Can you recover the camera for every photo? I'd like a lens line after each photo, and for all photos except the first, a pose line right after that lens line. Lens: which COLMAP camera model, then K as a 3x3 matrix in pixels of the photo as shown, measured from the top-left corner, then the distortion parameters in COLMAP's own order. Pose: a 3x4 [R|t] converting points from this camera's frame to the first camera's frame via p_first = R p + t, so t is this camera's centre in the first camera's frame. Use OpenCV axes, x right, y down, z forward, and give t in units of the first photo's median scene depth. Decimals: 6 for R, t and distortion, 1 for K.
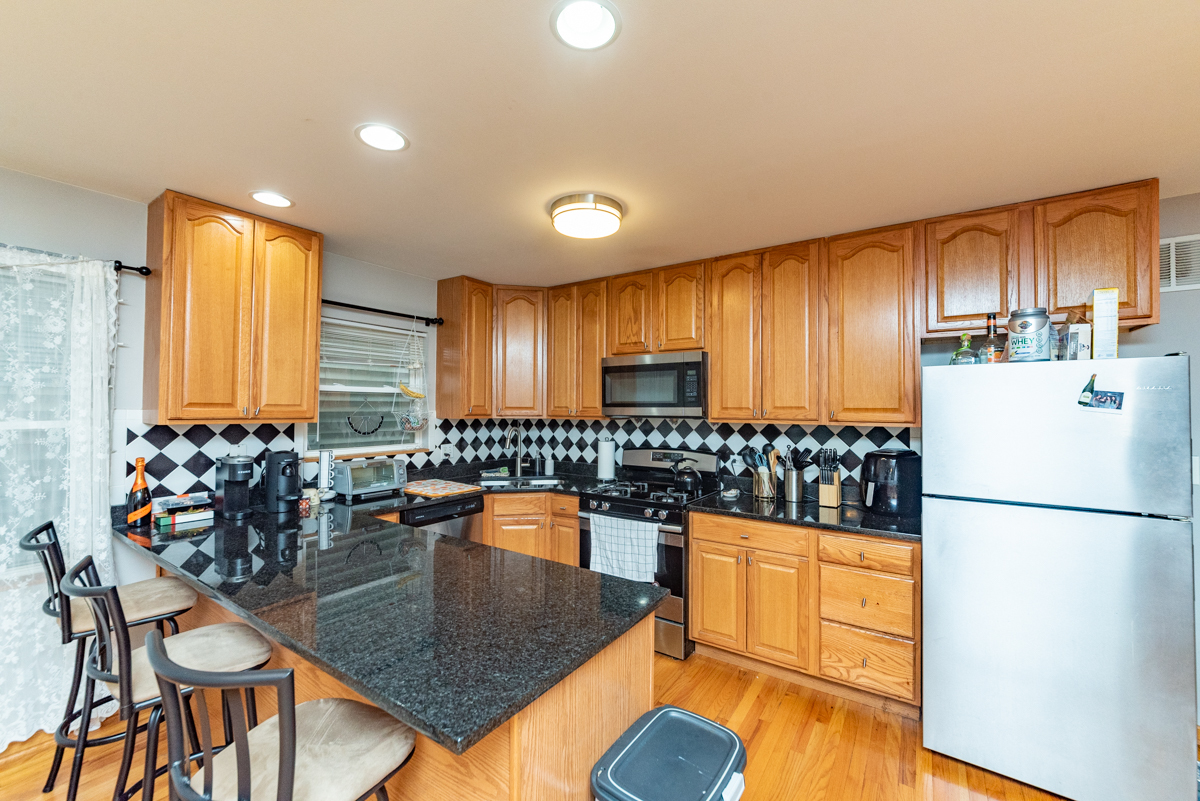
lens RADIAL K [[477.5, 0, 600.8], [0, 477.5, 401.8], [0, 0, 1]] dist [-0.004529, 0.000067]
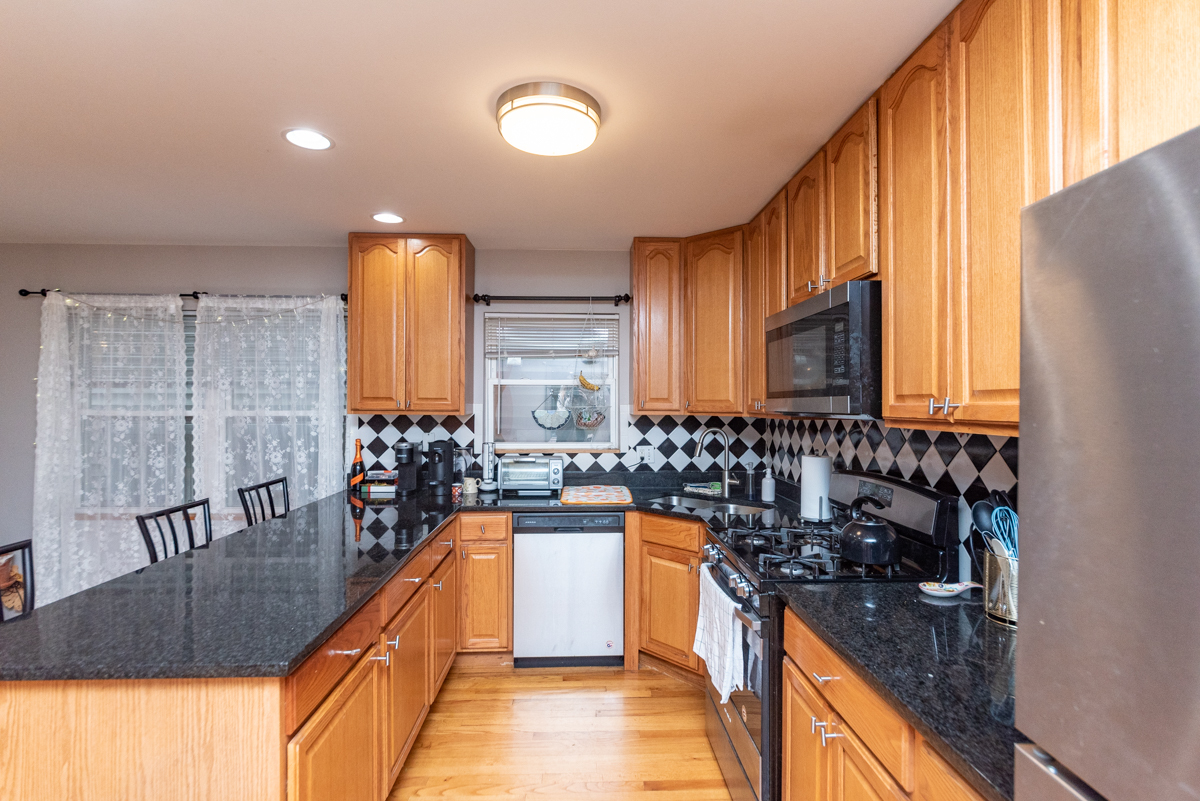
lens RADIAL K [[555.4, 0, 596.4], [0, 555.4, 403.9], [0, 0, 1]] dist [-0.005371, -0.000054]
pose [[0.591024, 0.001281, -0.806653, 0.494942], [0.010450, 0.999903, 0.009244, 0.008404], [0.806587, -0.013892, 0.590953, 0.454306]]
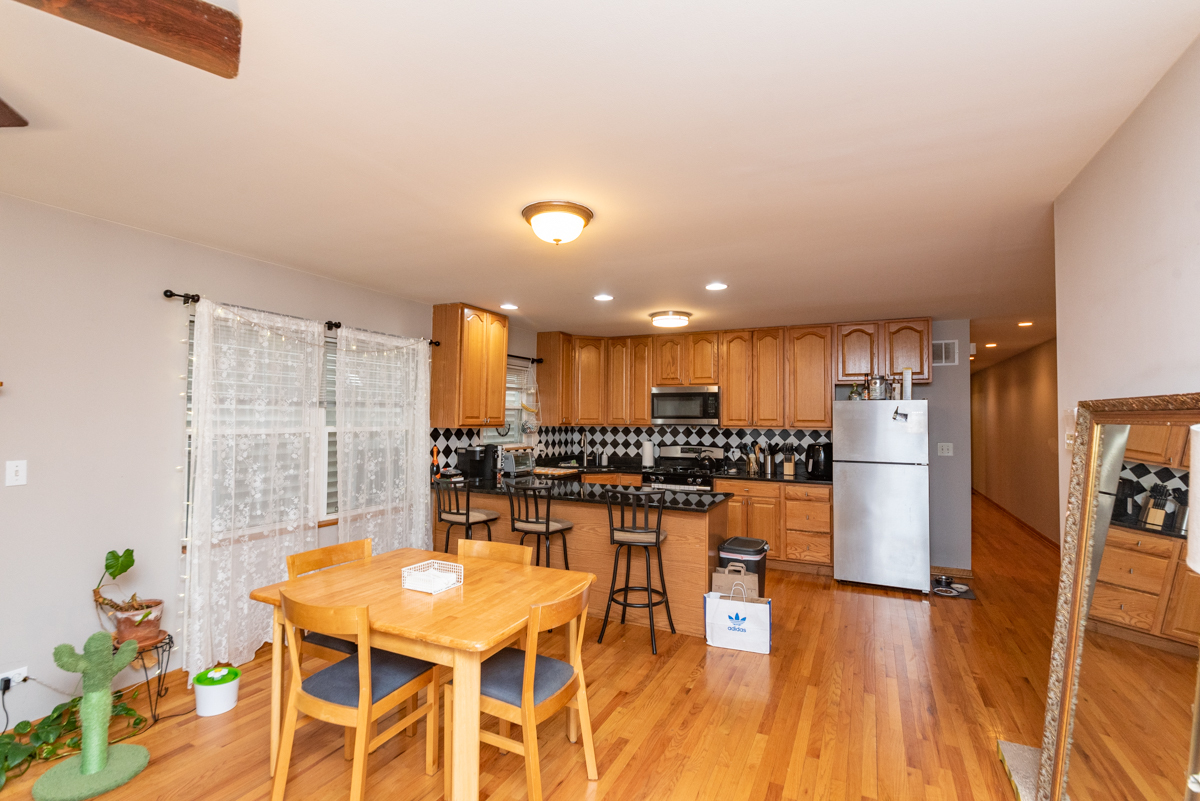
lens RADIAL K [[555.4, 0, 597.4], [0, 555.4, 402.9], [0, 0, 1]] dist [-0.005371, -0.000054]
pose [[0.990008, 0.006603, 0.140854, -0.482565], [-0.004788, 0.999901, -0.013225, -0.017939], [-0.140927, 0.012418, 0.989942, -0.879194]]
